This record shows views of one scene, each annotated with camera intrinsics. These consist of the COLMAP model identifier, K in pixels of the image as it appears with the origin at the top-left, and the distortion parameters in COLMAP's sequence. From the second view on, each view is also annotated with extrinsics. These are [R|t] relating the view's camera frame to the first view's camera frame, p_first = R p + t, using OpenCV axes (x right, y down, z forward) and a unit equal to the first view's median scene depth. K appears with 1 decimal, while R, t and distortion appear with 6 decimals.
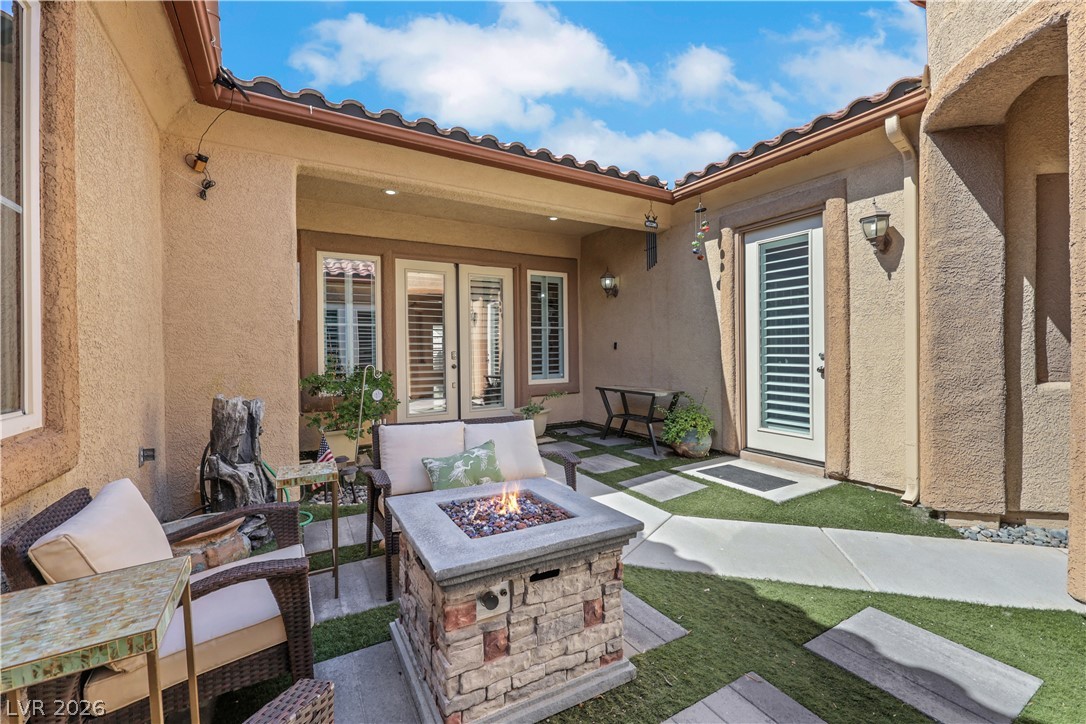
lens RADIAL K [[446.6, 0, 547.0], [0, 446.6, 348.1], [0, 0, 1]] dist [0.001282, 0.000296]
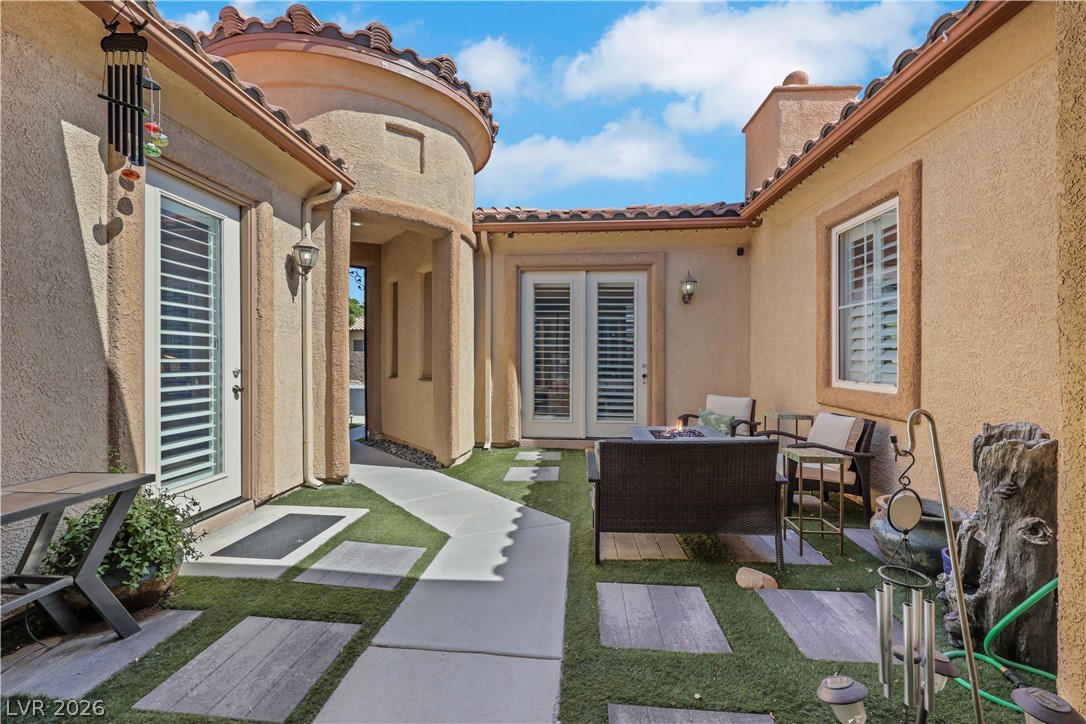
lens RADIAL K [[445.7, 0, 546.1], [0, 445.7, 371.6], [0, 0, 1]] dist [-0.000363, -0.000035]
pose [[-0.830177, -0.010444, 0.557403, -0.344743], [0.002446, 0.999747, 0.022375, -0.003081], [-0.557495, 0.019938, -0.829941, 1.378685]]
